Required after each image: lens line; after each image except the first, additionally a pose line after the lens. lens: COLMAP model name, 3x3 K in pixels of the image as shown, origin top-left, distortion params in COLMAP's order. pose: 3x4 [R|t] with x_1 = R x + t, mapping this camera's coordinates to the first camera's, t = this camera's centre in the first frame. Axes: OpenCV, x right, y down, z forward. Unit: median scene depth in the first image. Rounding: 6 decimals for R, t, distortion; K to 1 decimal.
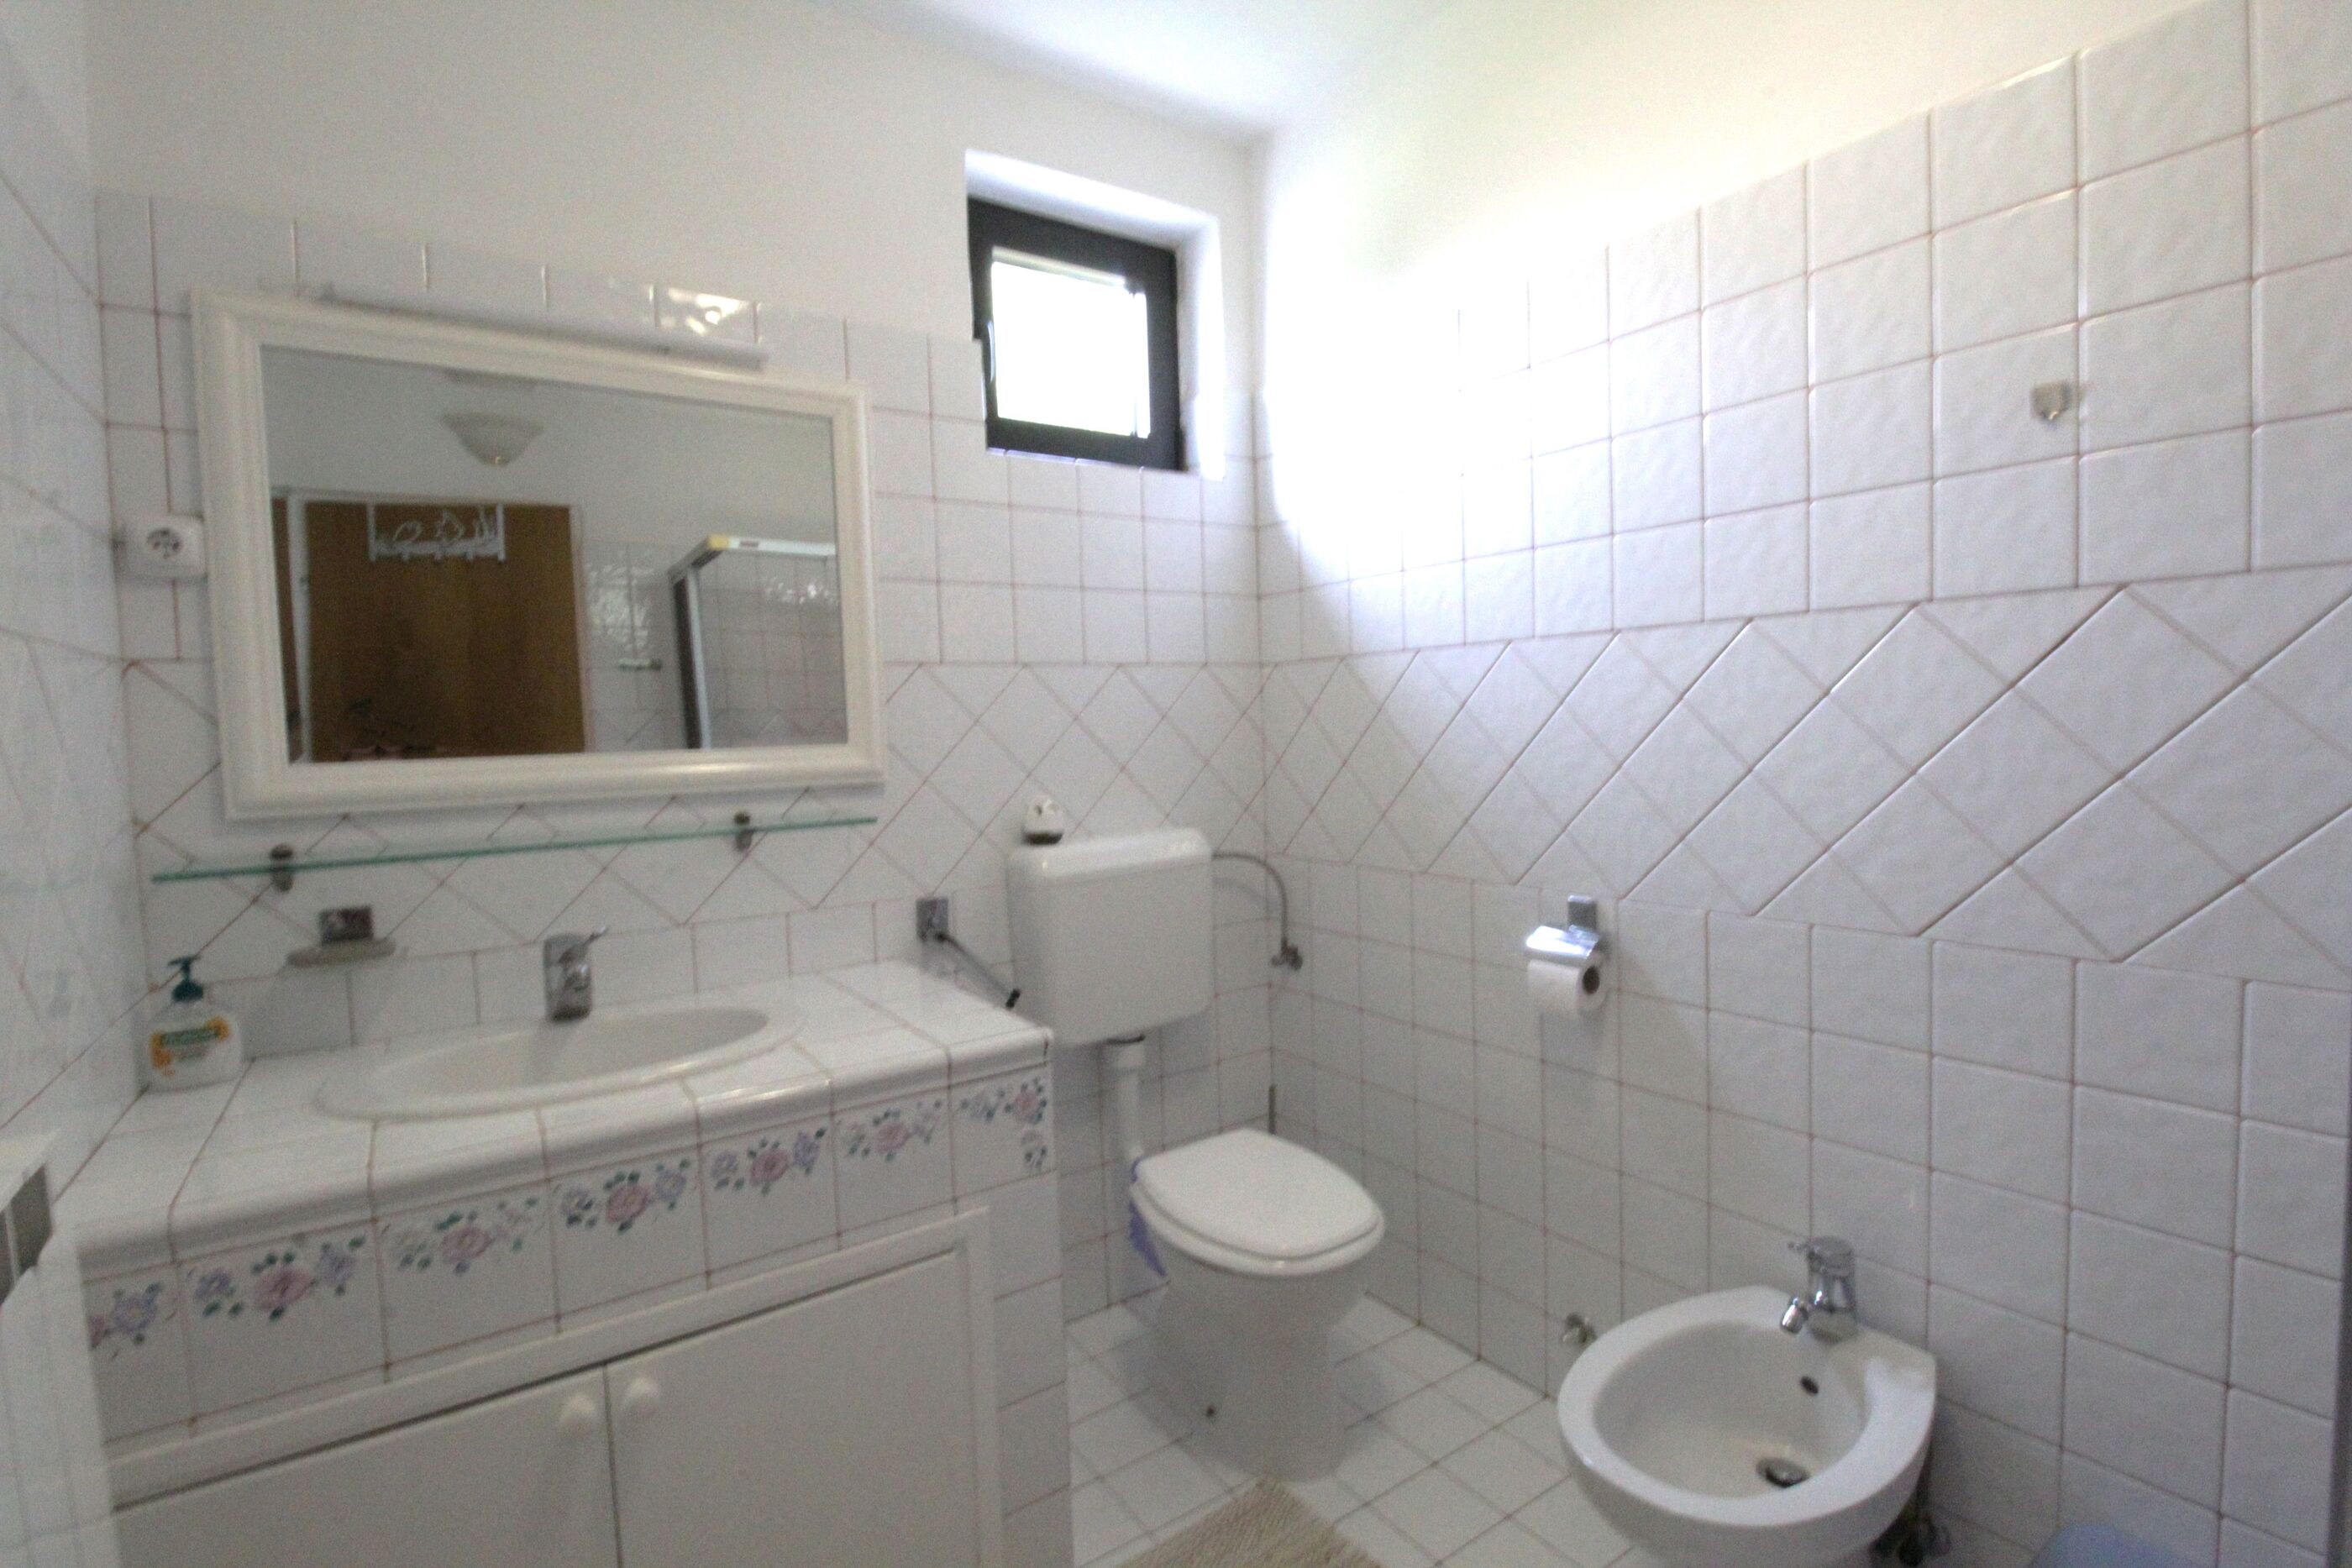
lens RADIAL K [[1081.1, 0, 1187.1], [0, 1081.1, 785.8], [0, 0, 1]] dist [-0.002114, -0.010705]
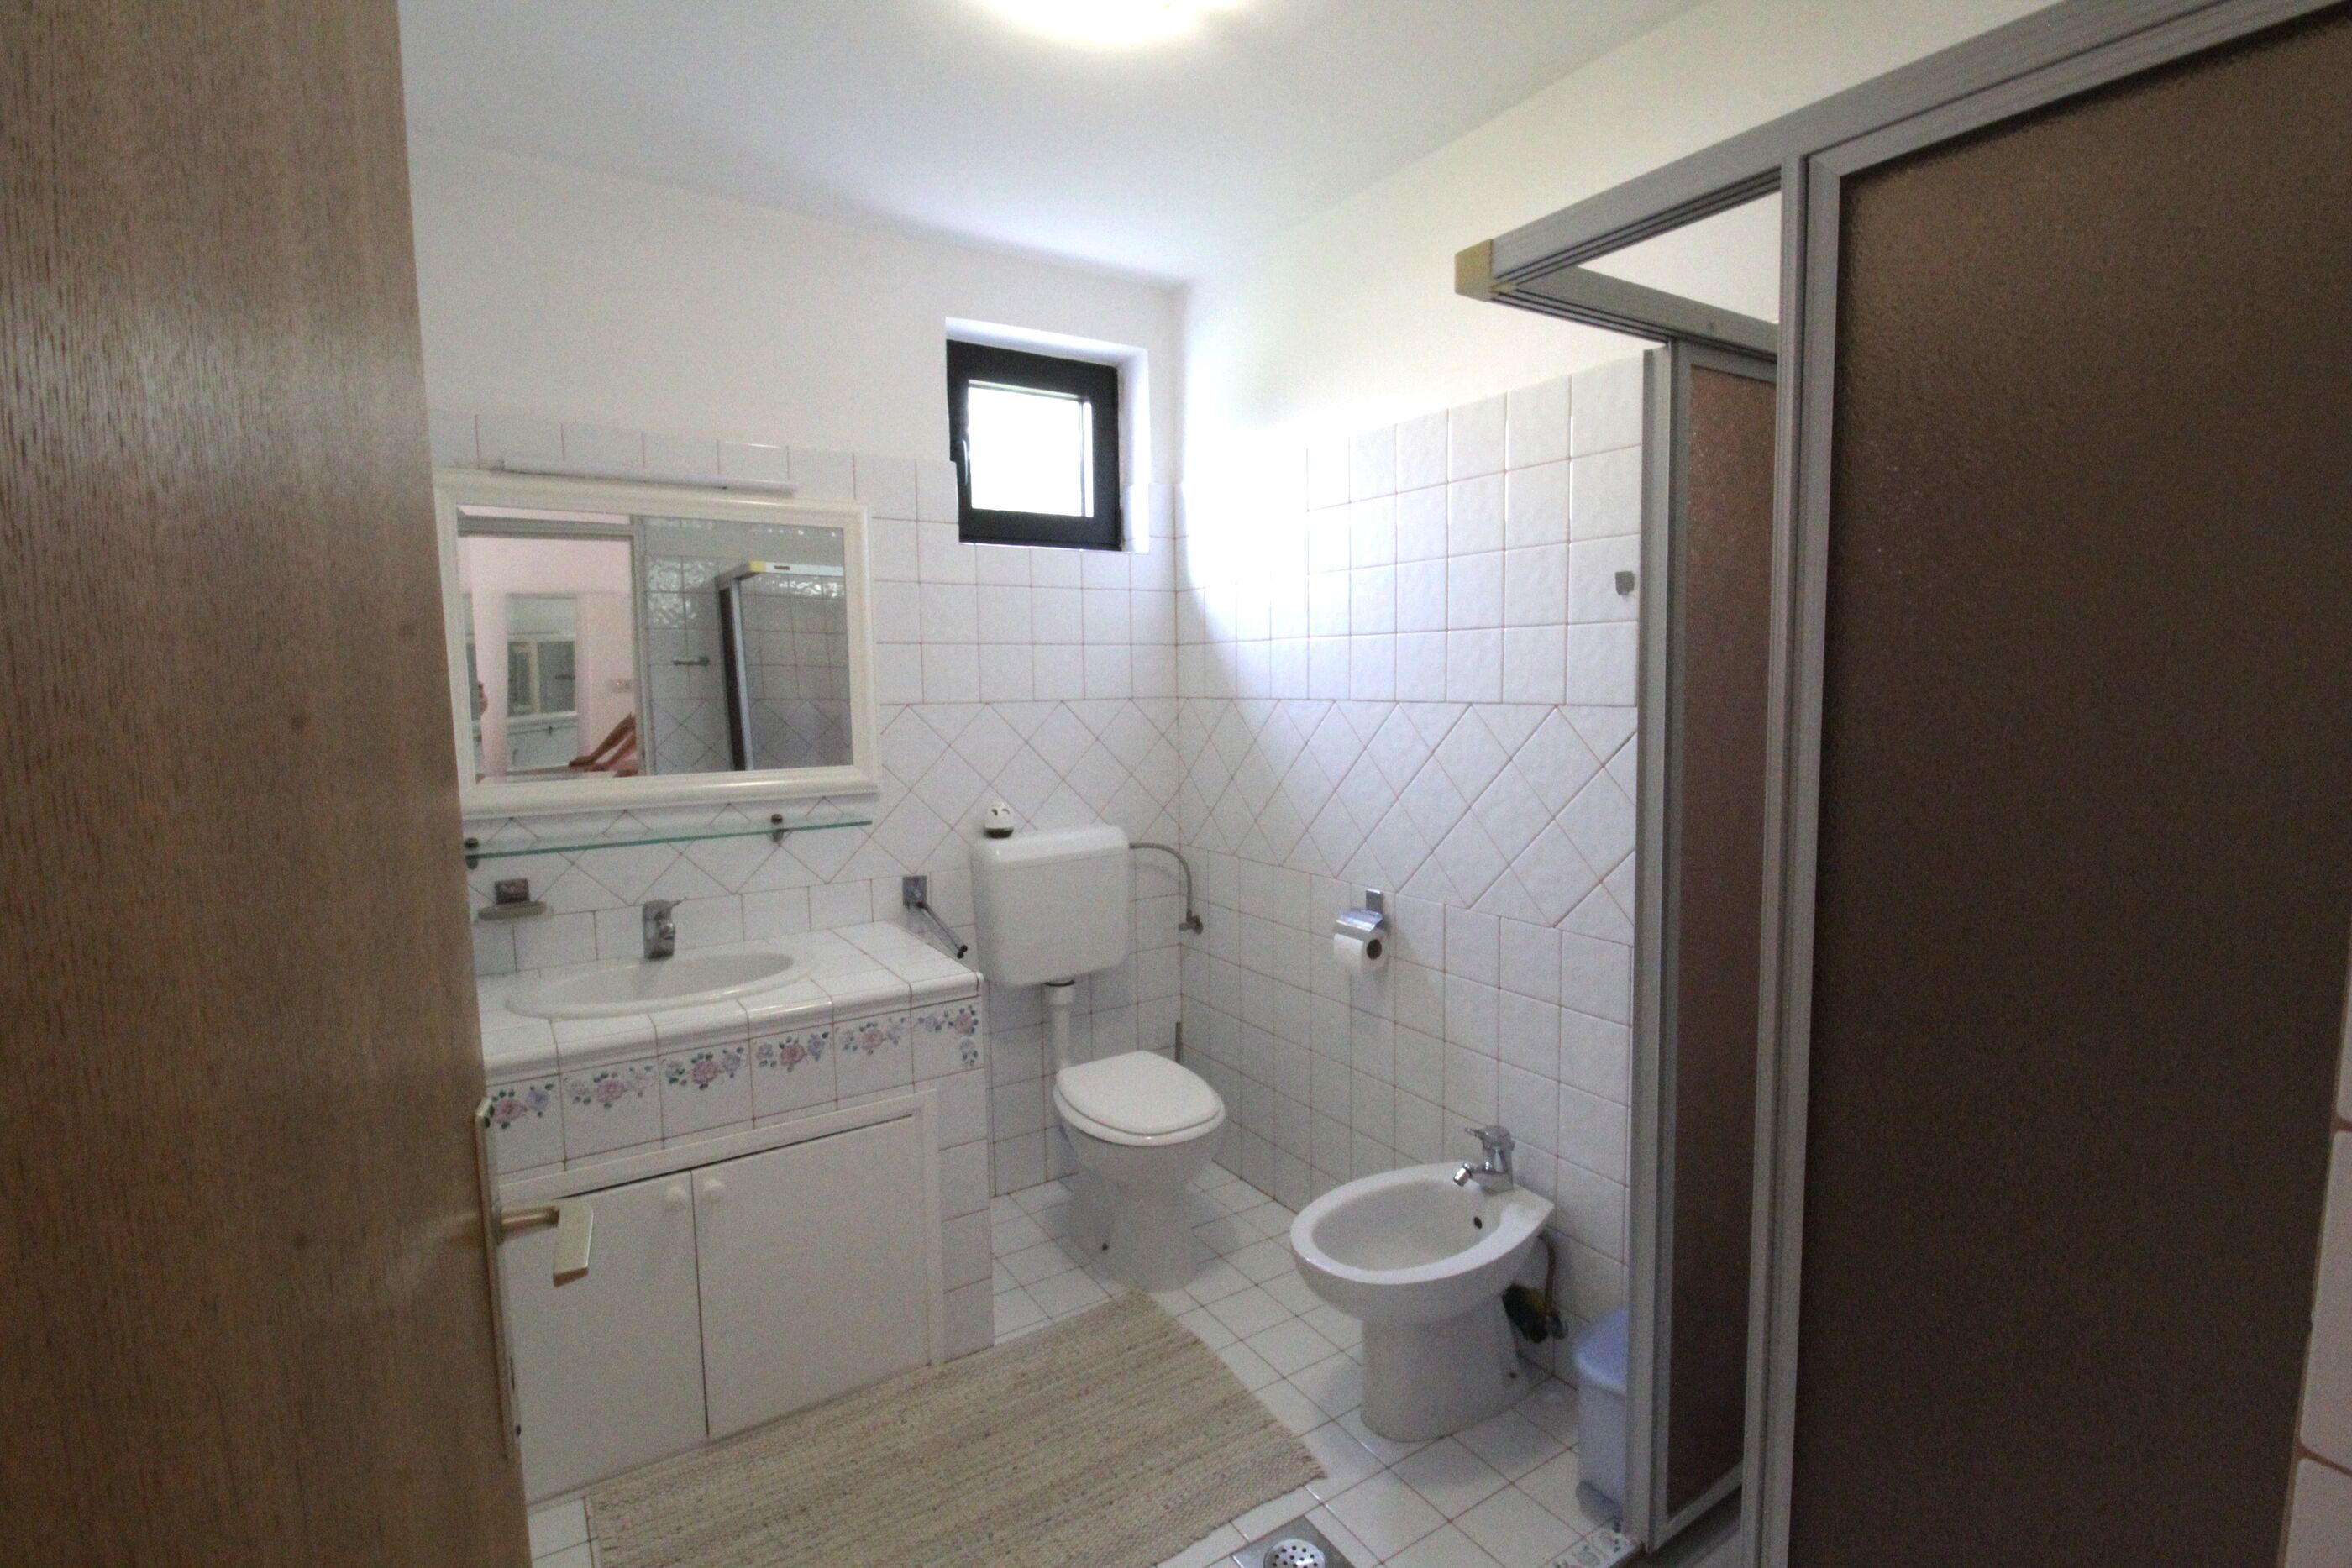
lens RADIAL K [[1108.4, 0, 1203.7], [0, 1108.4, 778.9], [0, 0, 1]] dist [0.000831, -0.013043]
pose [[0.999519, 0.022444, -0.021402, 0.198334], [-0.021547, 0.998916, 0.041264, -0.107039], [0.022305, -0.040783, 0.998919, -0.487187]]
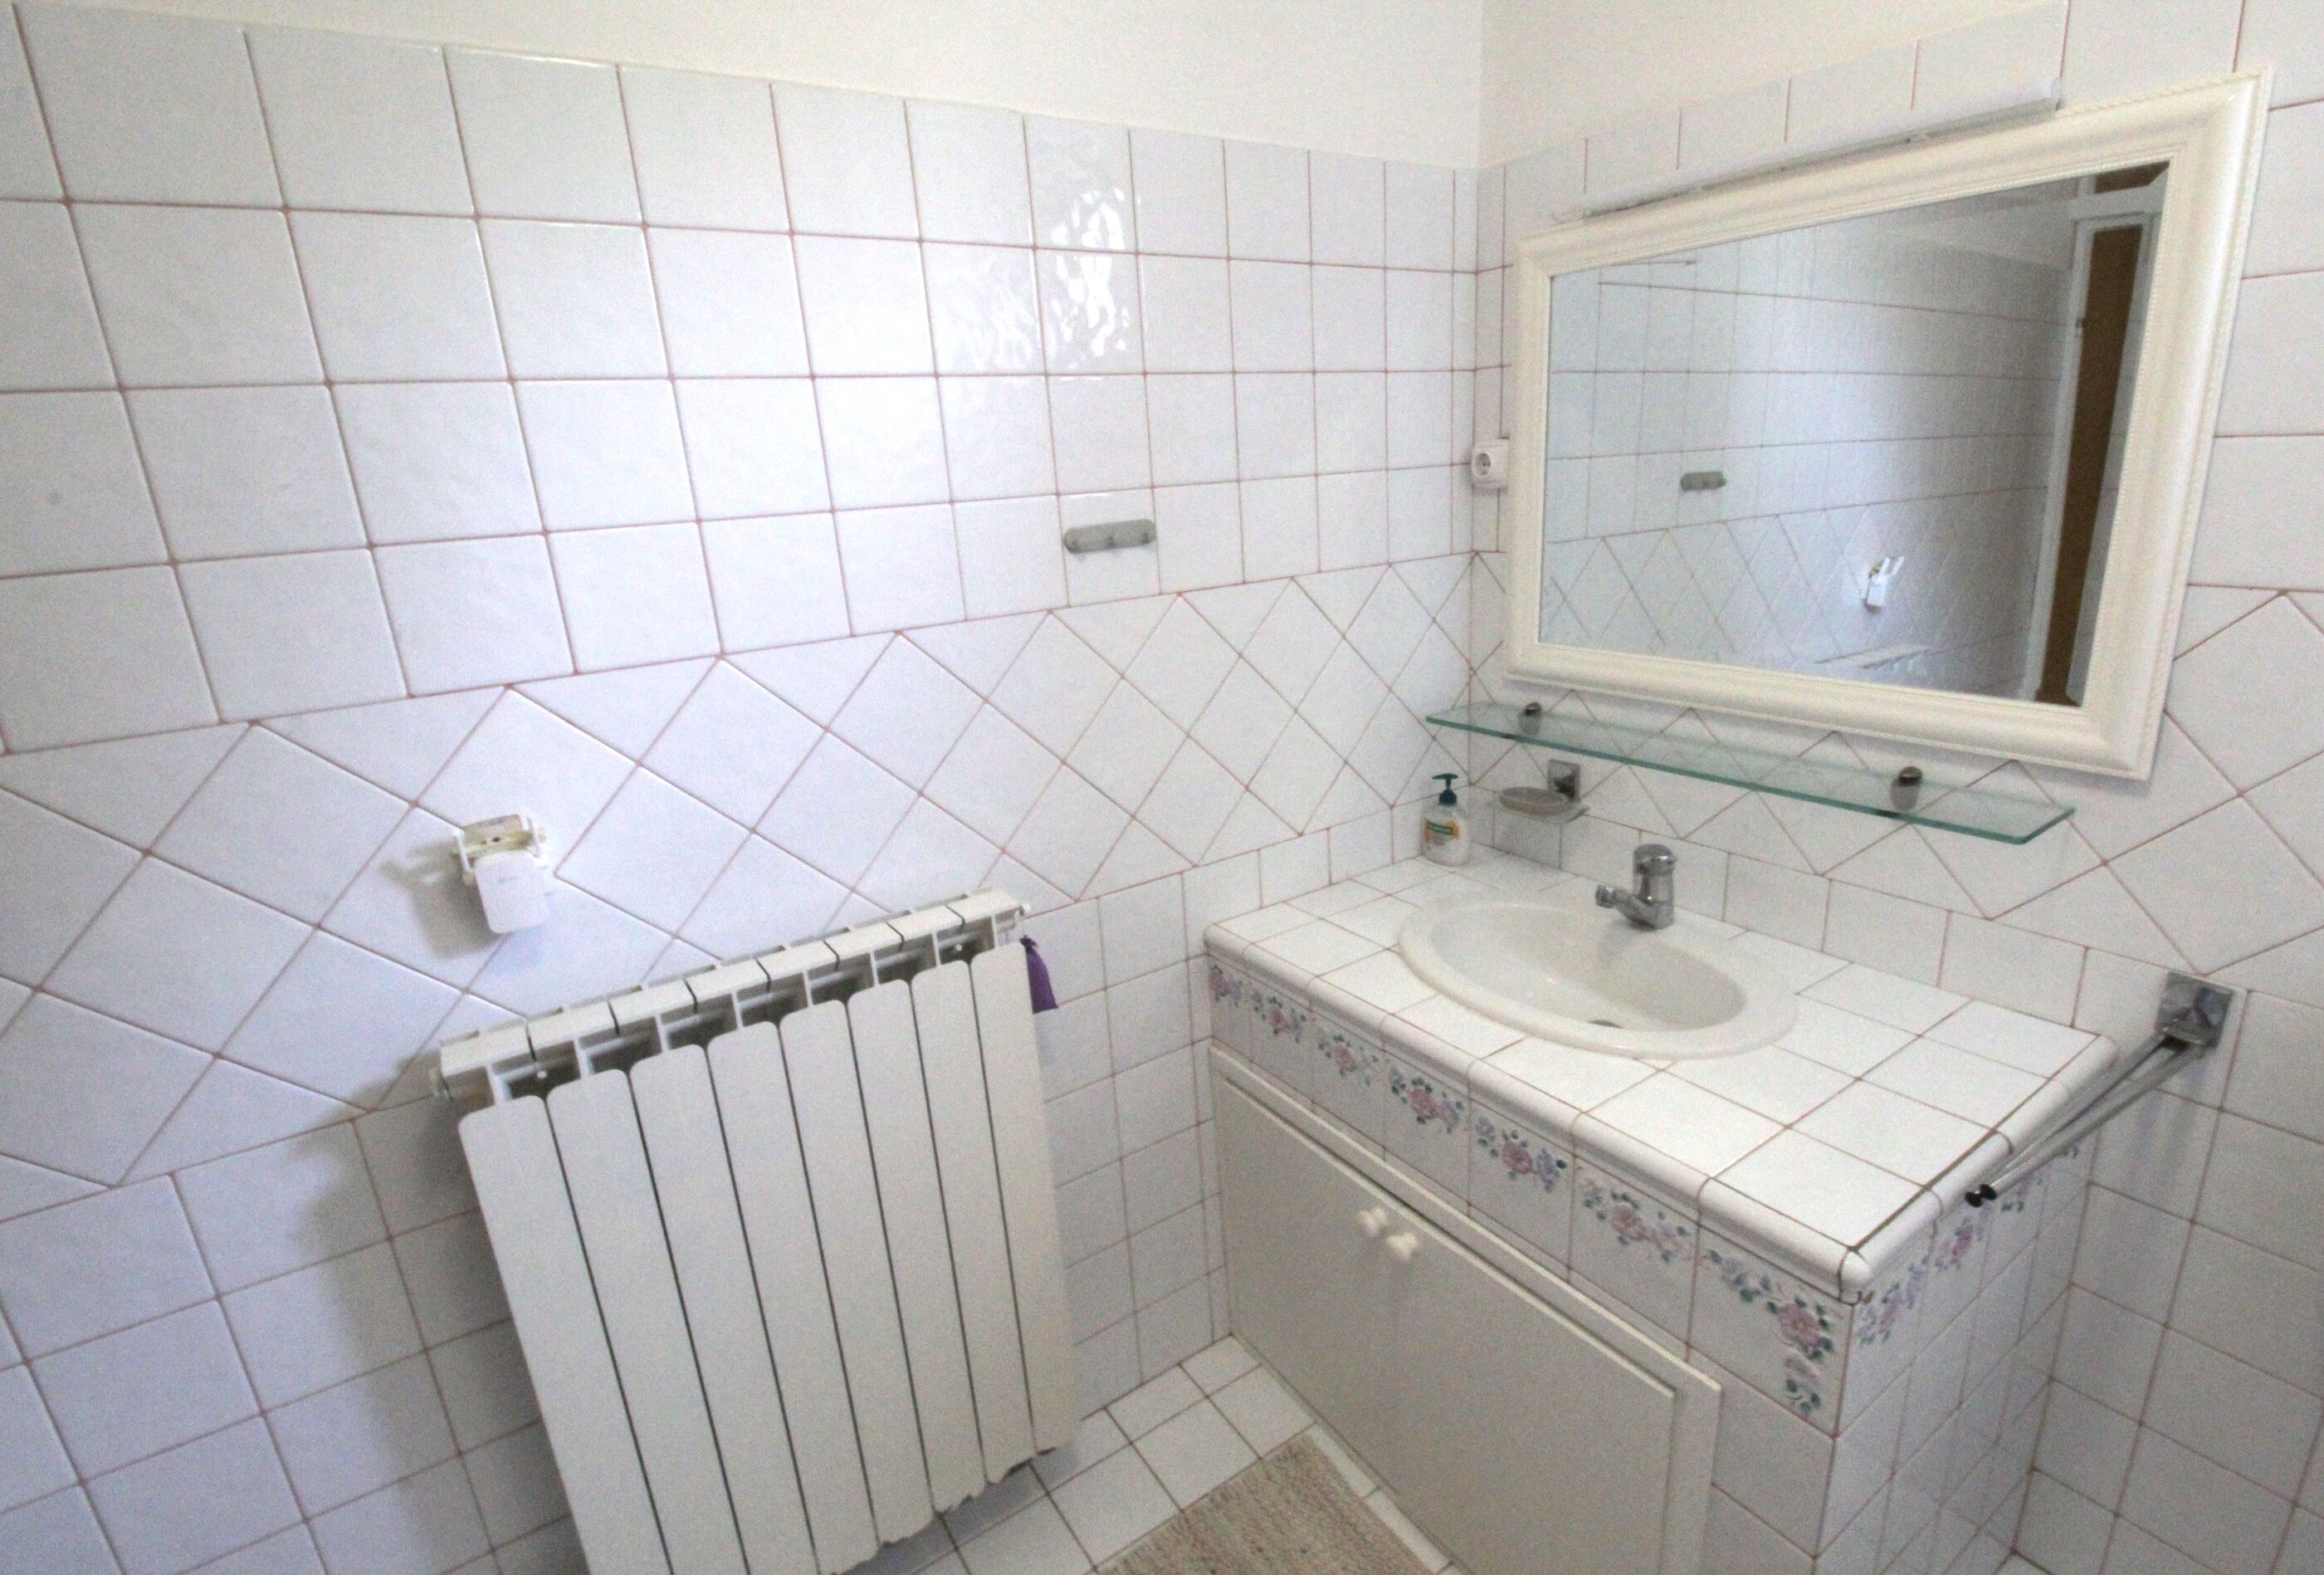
lens RADIAL K [[1096.0, 0, 1171.2], [0, 1096.0, 781.6], [0, 0, 1]] dist [0.000574, -0.015065]
pose [[-0.006760, 0.303934, -0.952669, 0.394690], [0.001021, 0.952692, 0.303935, -0.239160], [0.999977, 0.001082, -0.006751, 0.566978]]
